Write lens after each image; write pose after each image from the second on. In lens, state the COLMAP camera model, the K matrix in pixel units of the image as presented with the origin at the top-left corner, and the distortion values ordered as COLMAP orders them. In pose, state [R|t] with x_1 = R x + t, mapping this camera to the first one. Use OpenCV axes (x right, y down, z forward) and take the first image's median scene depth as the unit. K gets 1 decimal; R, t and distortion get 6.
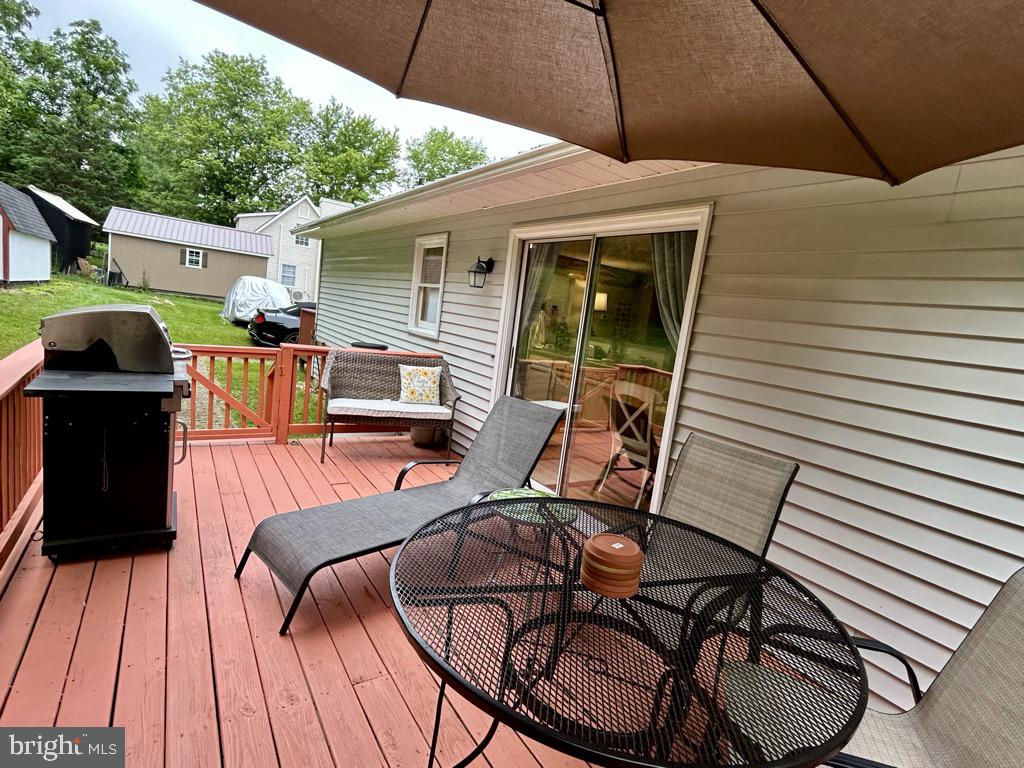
lens RADIAL K [[515.3, 0, 510.0], [0, 515.3, 384.6], [0, 0, 1]] dist [-0.000893, -0.000037]
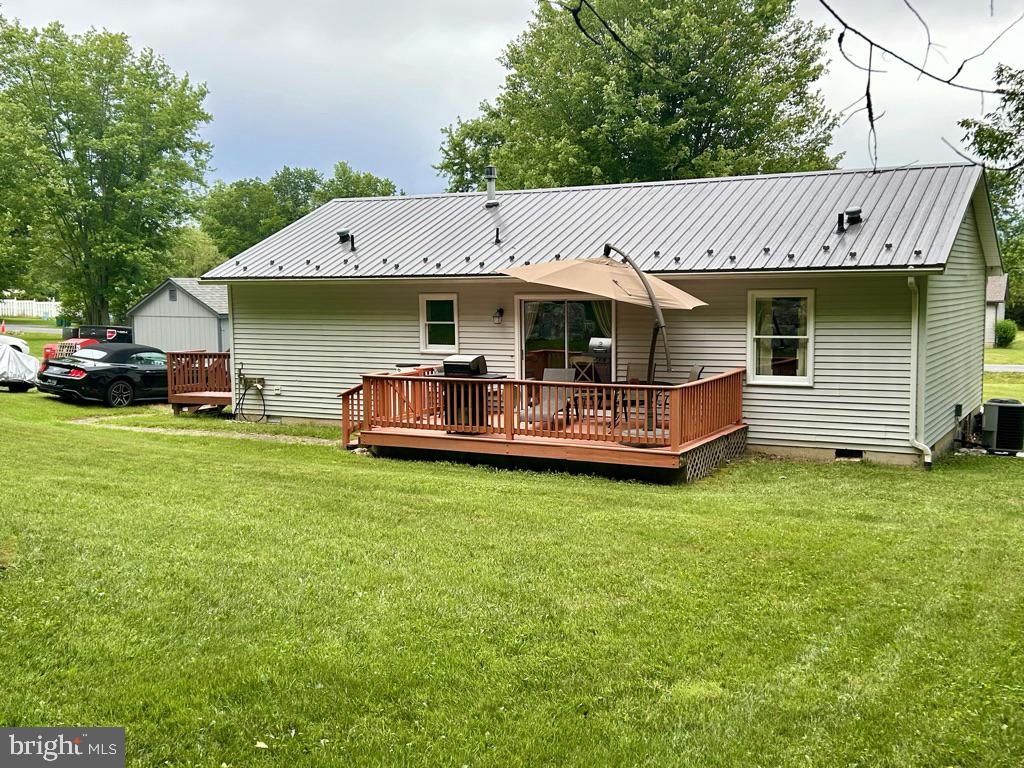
lens RADIAL K [[1085.5, 0, 512.0], [0, 1085.5, 384.0], [0, 0, 1]] dist [0.003485, 0.000556]
pose [[0.878669, -0.180793, 0.441876, -2.028028], [0.189549, 0.981561, 0.024687, -0.054888], [-0.438191, 0.062065, 0.896736, -2.945319]]
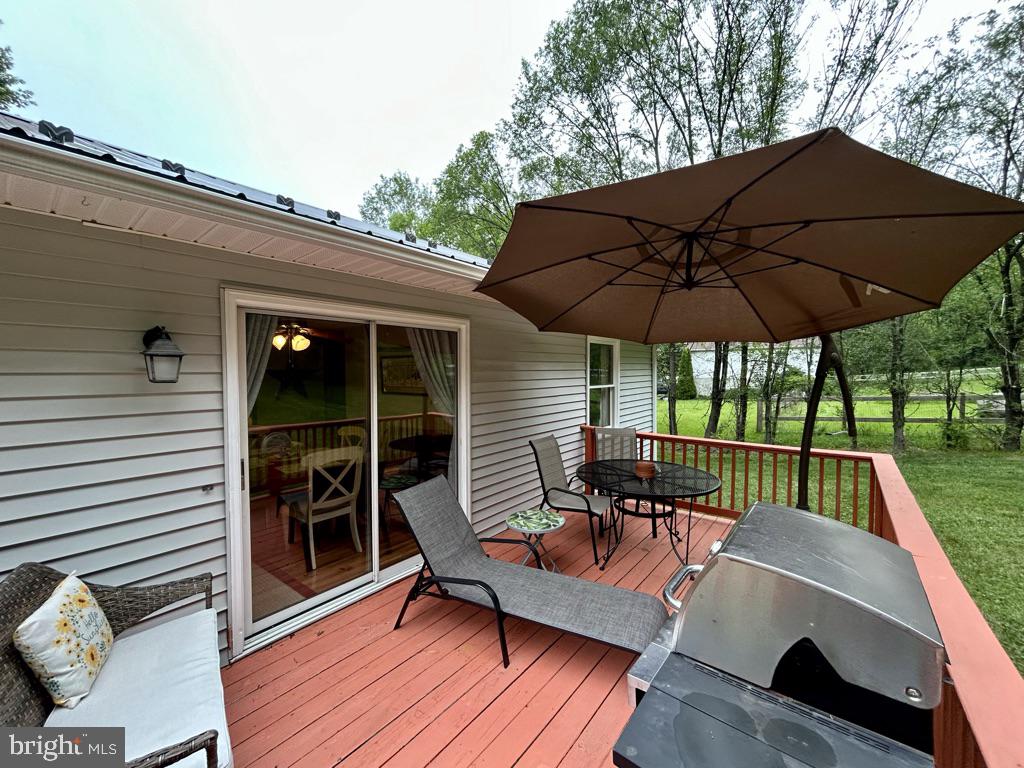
lens RADIAL K [[415.4, 0, 508.9], [0, 415.4, 382.9], [0, 0, 1]] dist [-0.000214, 0.000364]
pose [[-0.310347, -0.156196, 0.937703, -0.622492], [0.096330, 0.976164, 0.194484, -0.251948], [-0.945730, 0.150686, -0.287903, 0.821656]]
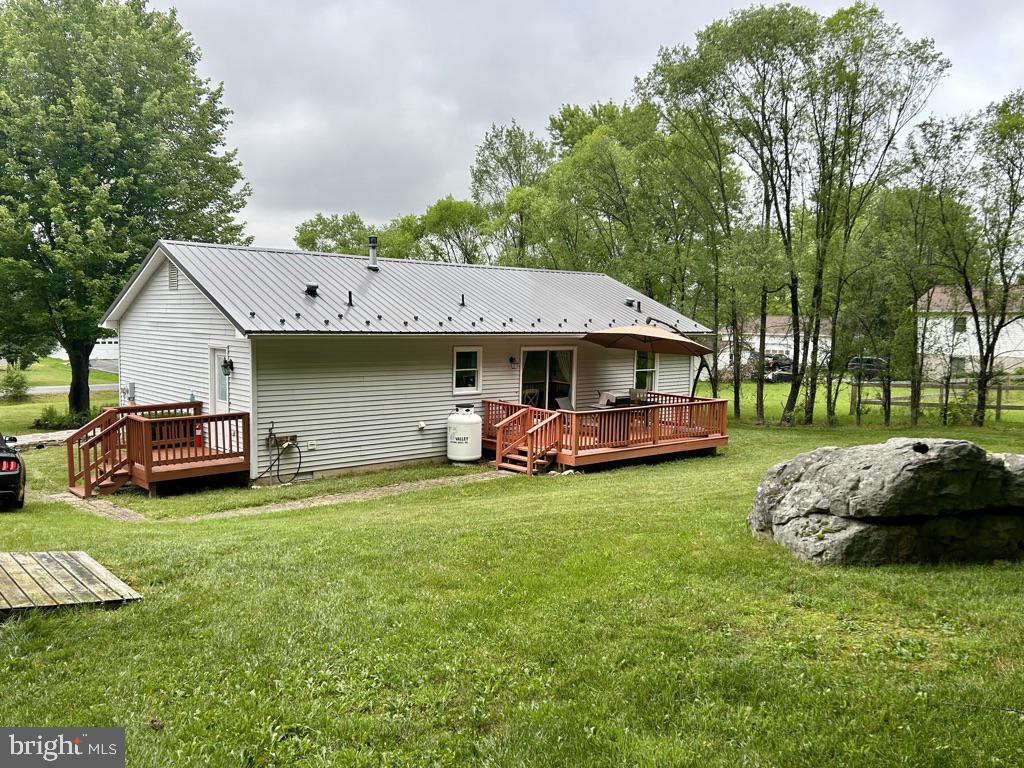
lens RADIAL K [[844.5, 0, 512.0], [0, 844.5, 384.0], [0, 0, 1]] dist [0.003333, -0.000284]
pose [[-0.130824, -0.212580, 0.968346, -4.561704], [0.101158, 0.968781, 0.226342, -1.164669], [-0.986231, 0.127567, -0.105235, 1.559300]]
